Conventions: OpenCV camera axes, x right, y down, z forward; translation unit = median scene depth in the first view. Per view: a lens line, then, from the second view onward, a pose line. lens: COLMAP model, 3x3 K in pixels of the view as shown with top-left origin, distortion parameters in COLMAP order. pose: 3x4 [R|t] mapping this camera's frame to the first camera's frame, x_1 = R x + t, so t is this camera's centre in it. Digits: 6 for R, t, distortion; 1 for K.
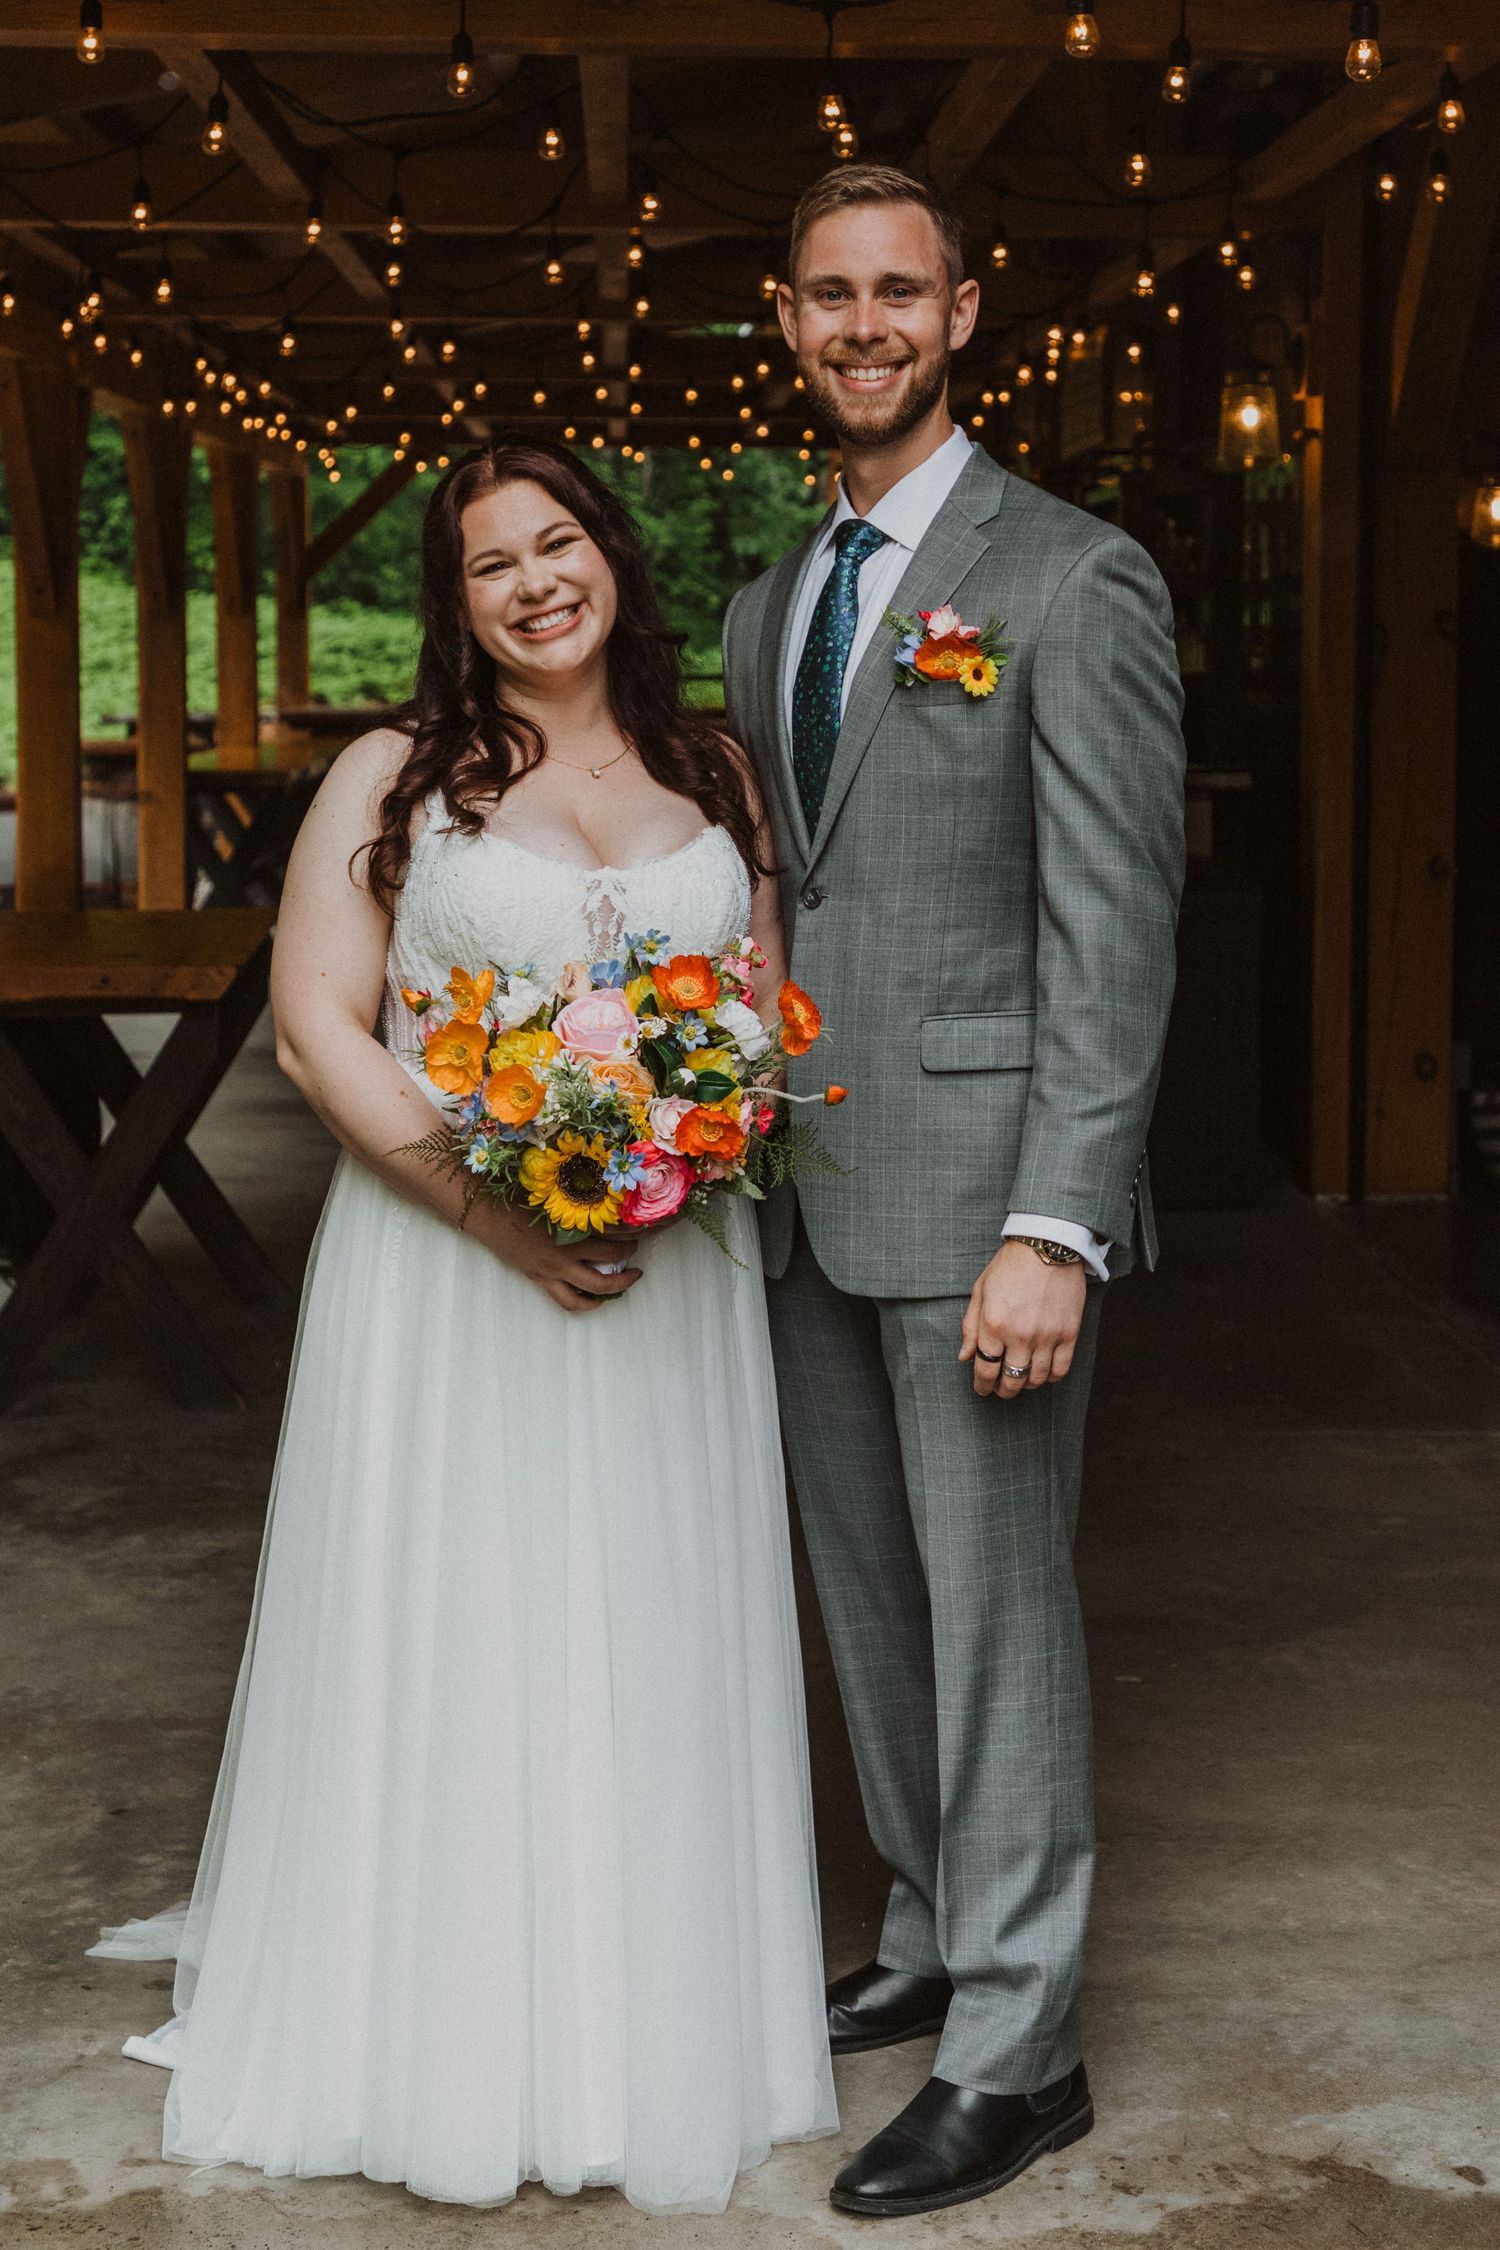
lens RADIAL K [[3217.3, 0, 681.7], [0, 3217.3, 881.7], [0, 0, 1]] dist [0.100817, 0.027230]
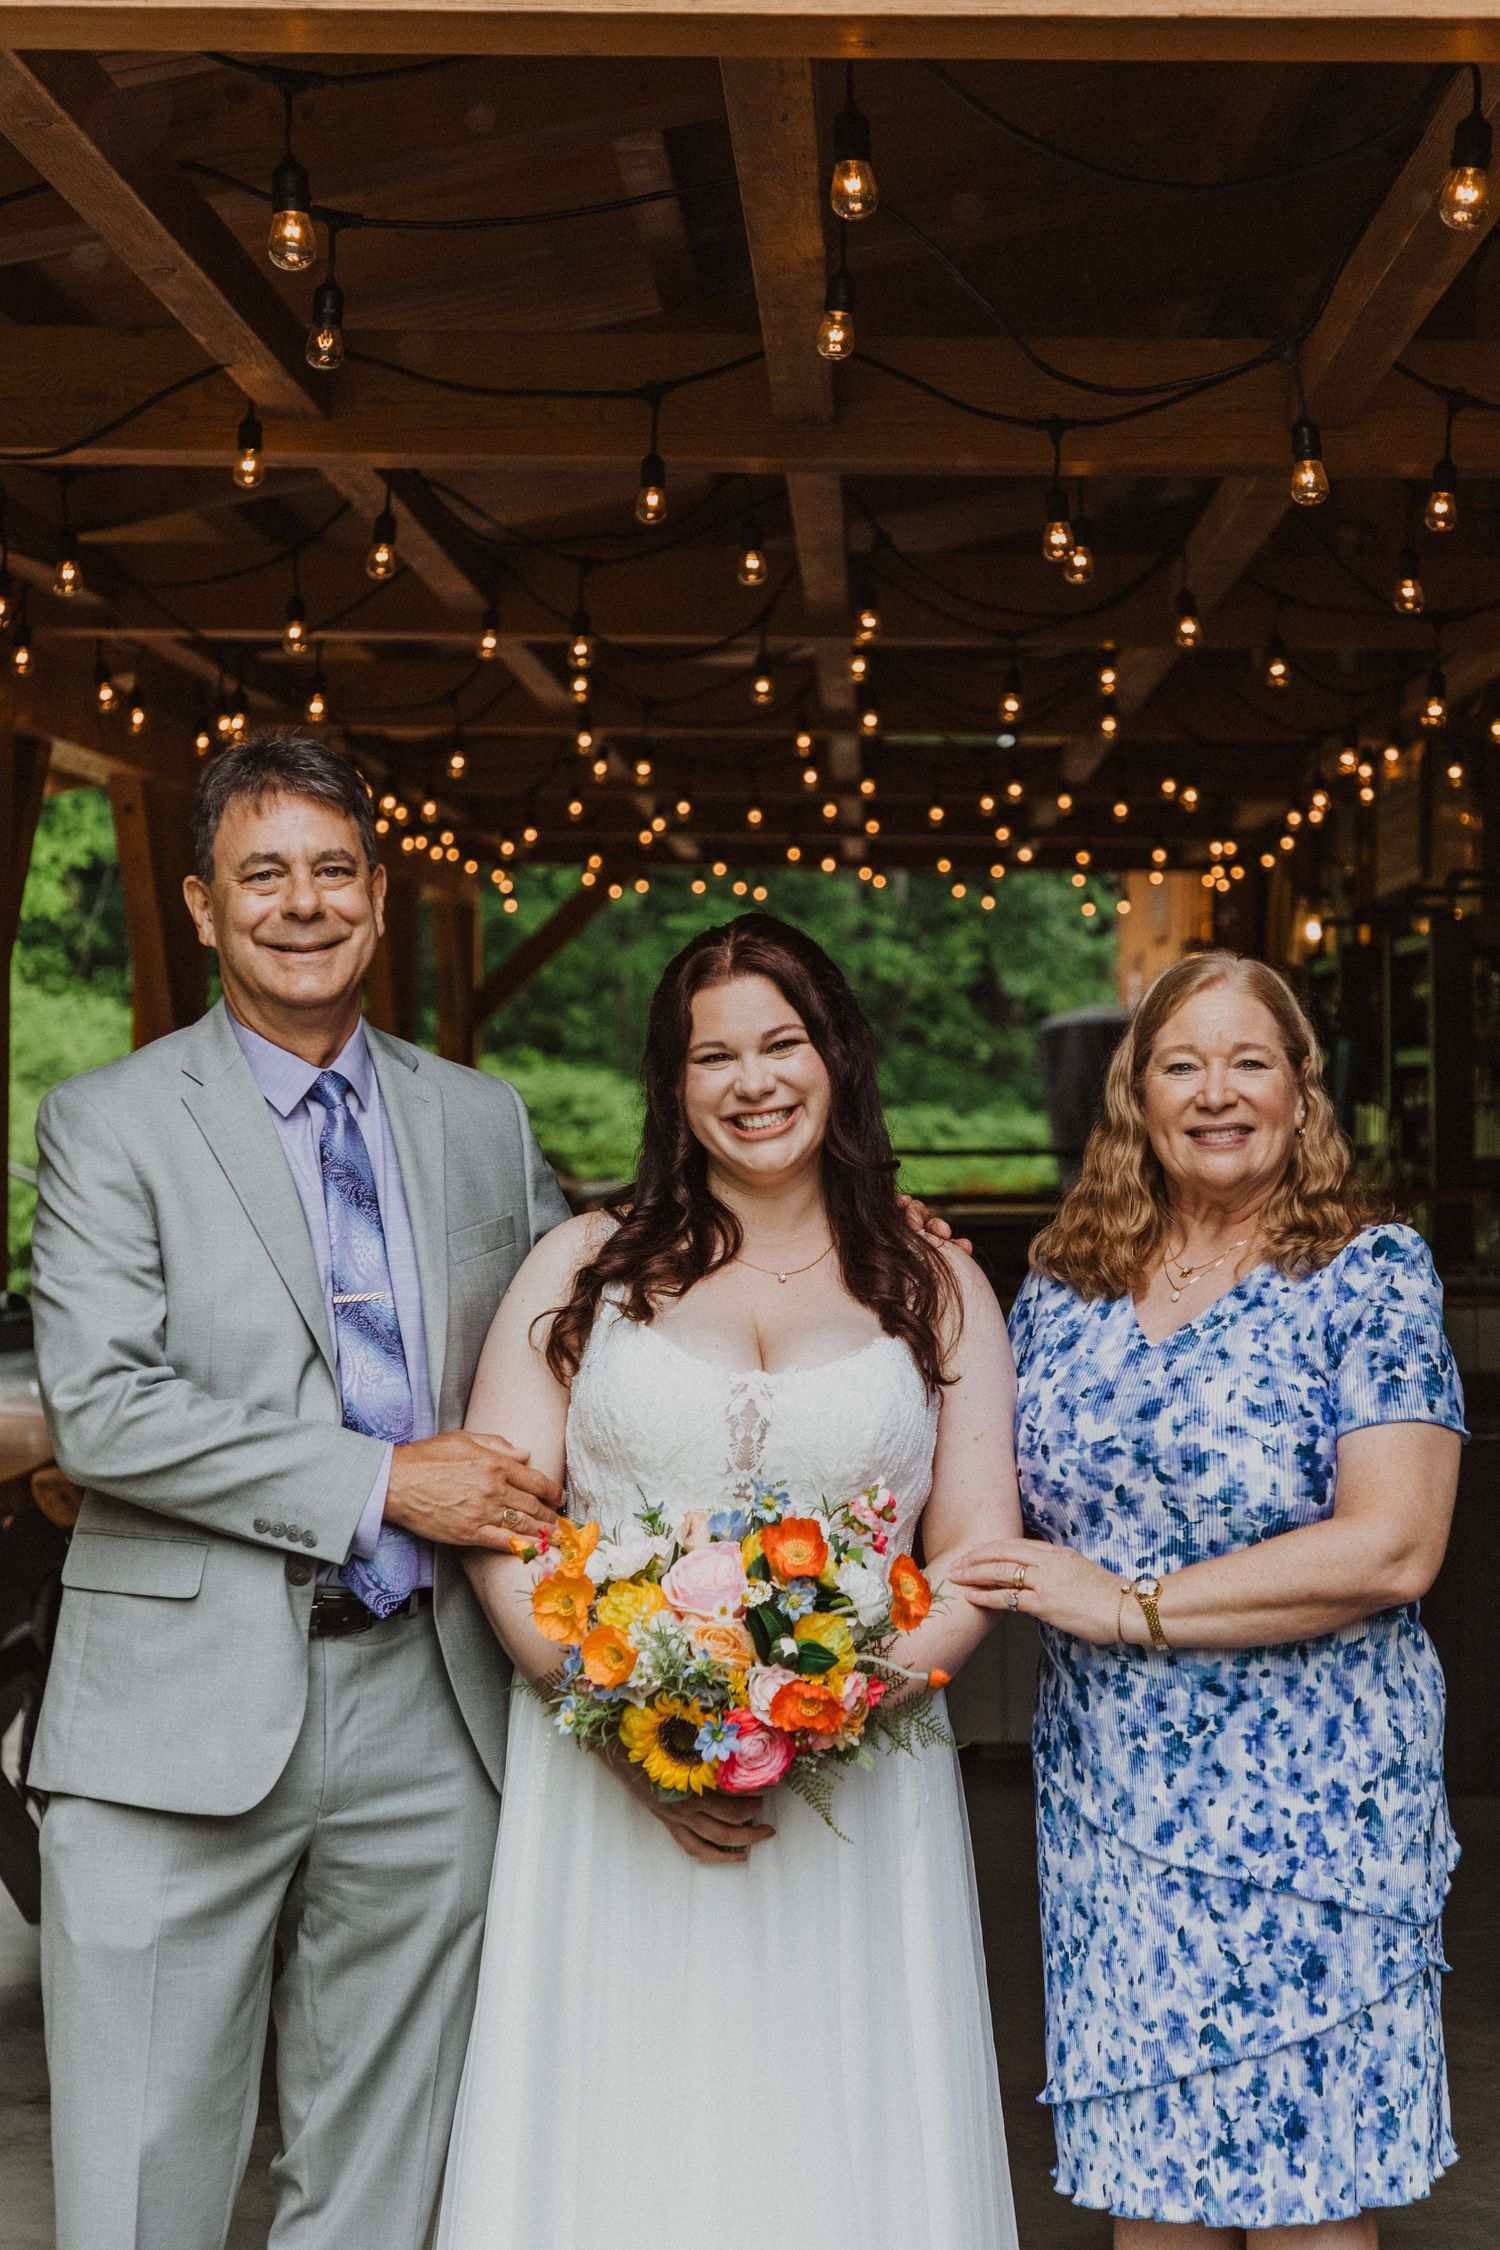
lens RADIAL K [[4444.0, 0, 750.0], [0, 4444.0, 1125.0], [0, 0, 1]] dist [0.181148, -0.056110]
pose [[0.998515, 0.007223, -0.054001, 0.019808], [-0.010718, 0.997846, -0.064721, 0.005063], [0.053417, 0.065204, 0.996441, -0.163796]]
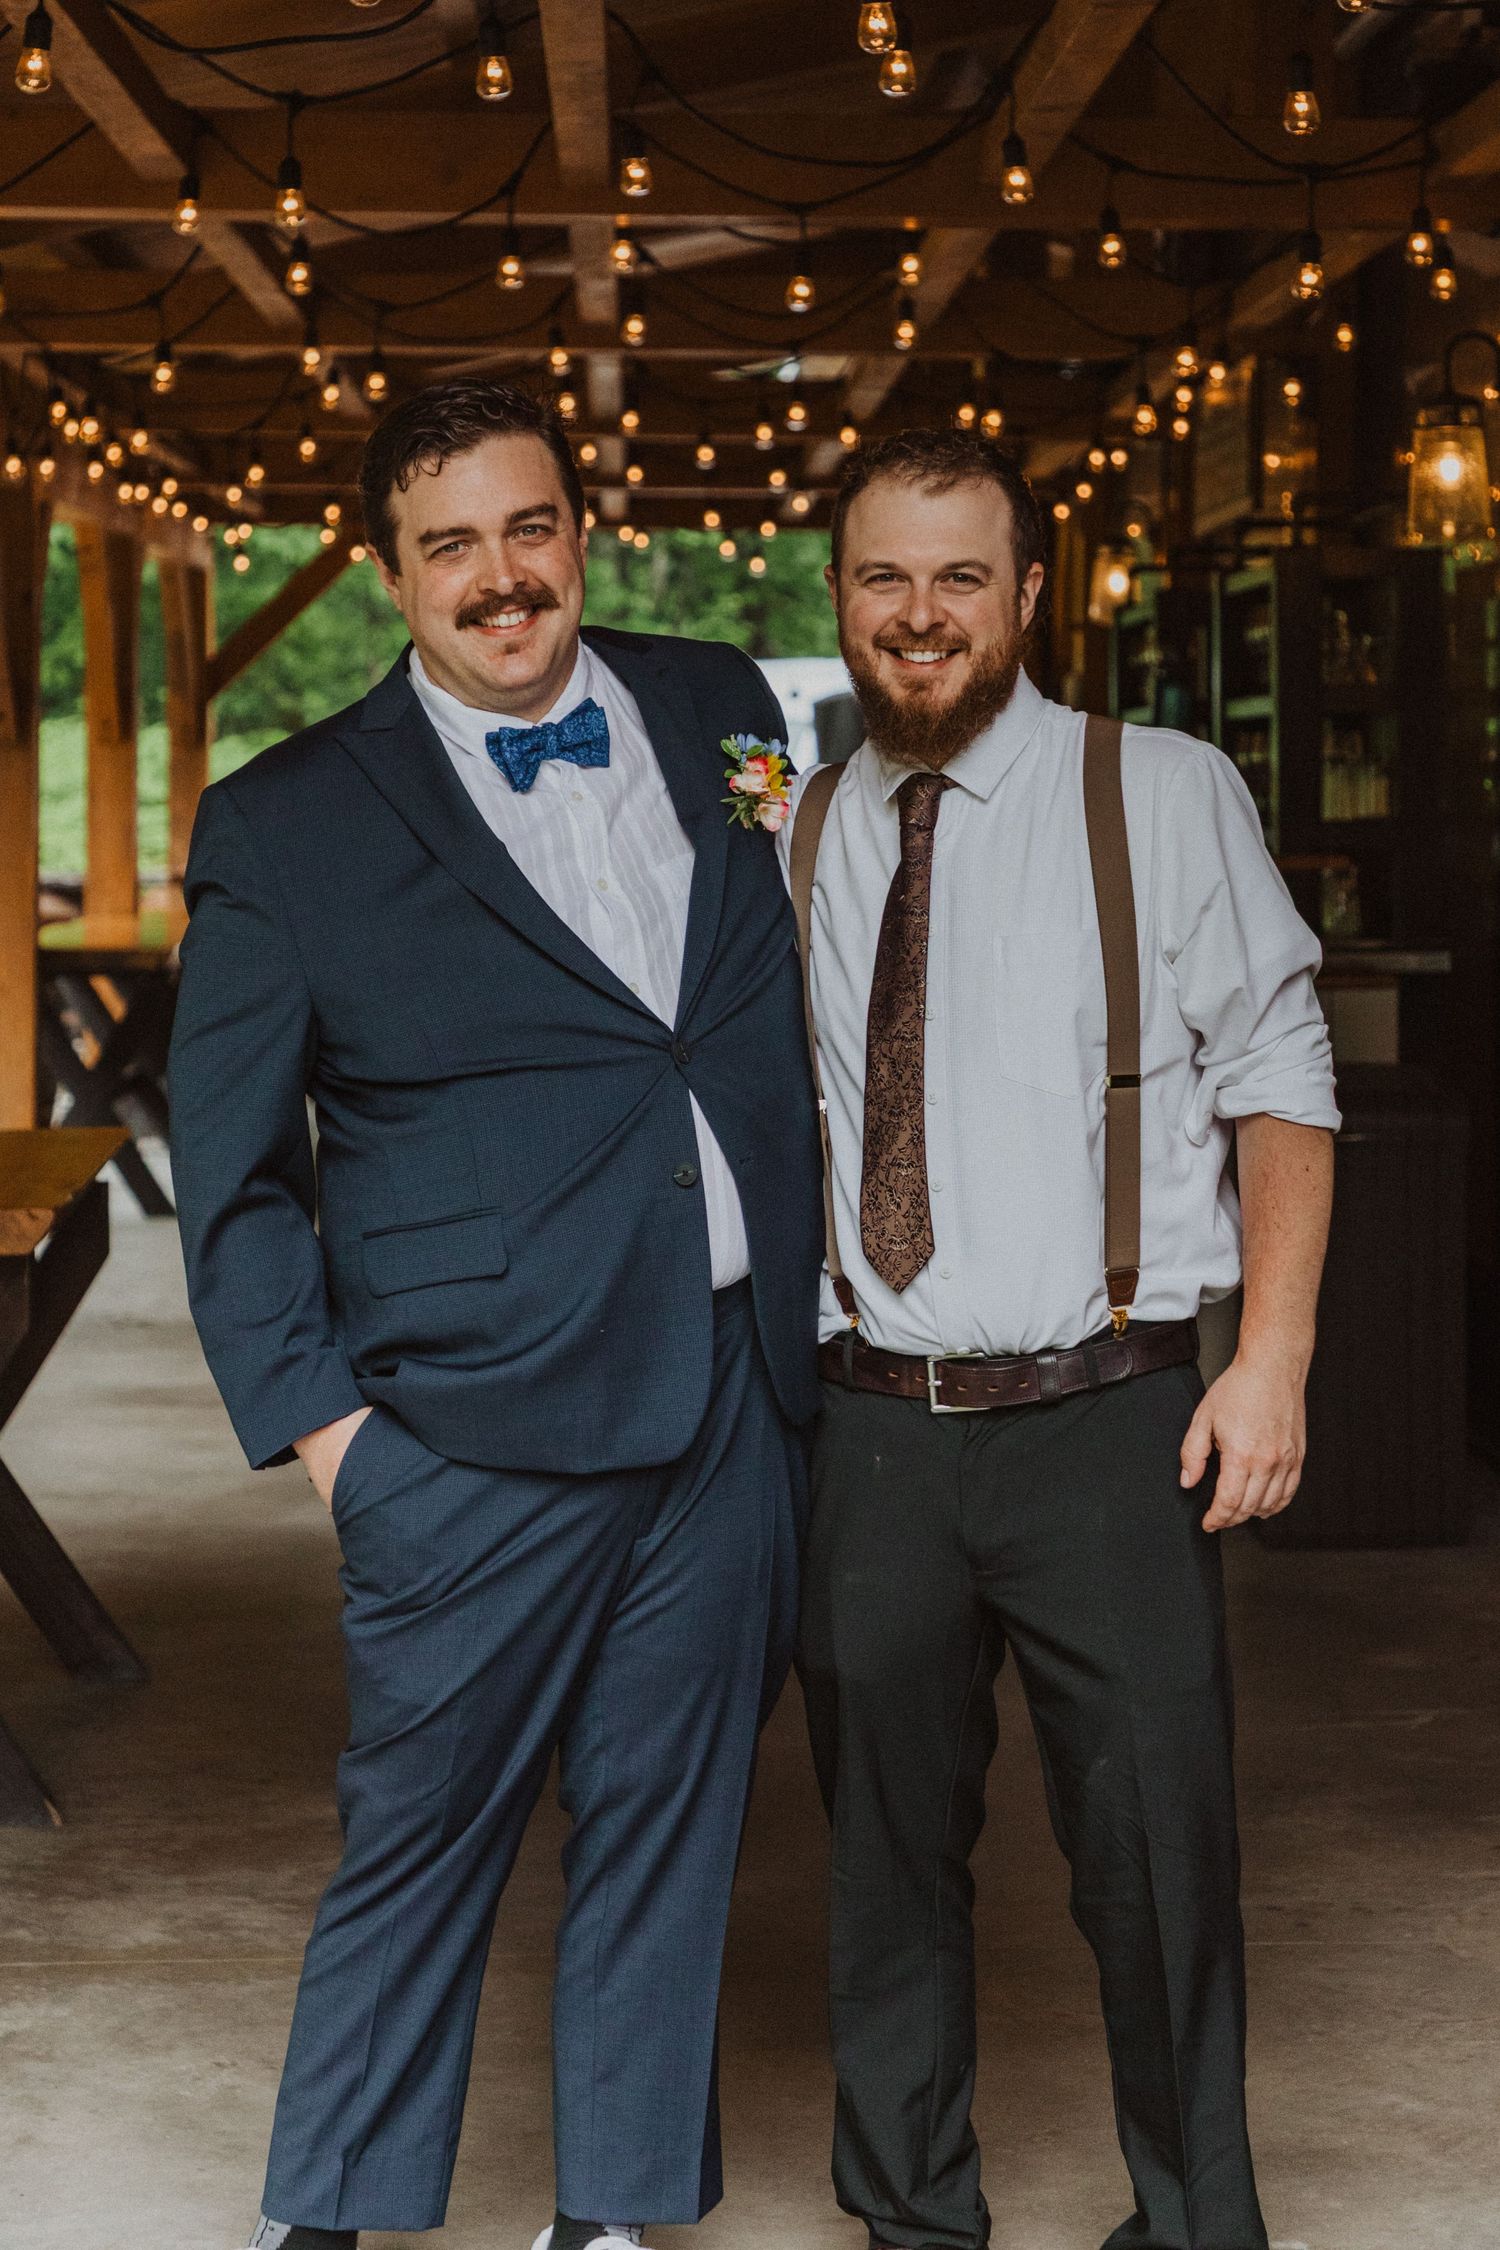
lens RADIAL K [[3943.9, 0, 679.2], [0, 3943.9, 976.2], [0, 0, 1]] dist [0.136387, -0.114840]
pose [[0.999923, 0.003586, -0.011877, 0.009276], [-0.003963, 0.999487, -0.031796, 0.001750], [0.011757, 0.031841, 0.999424, 0.082456]]
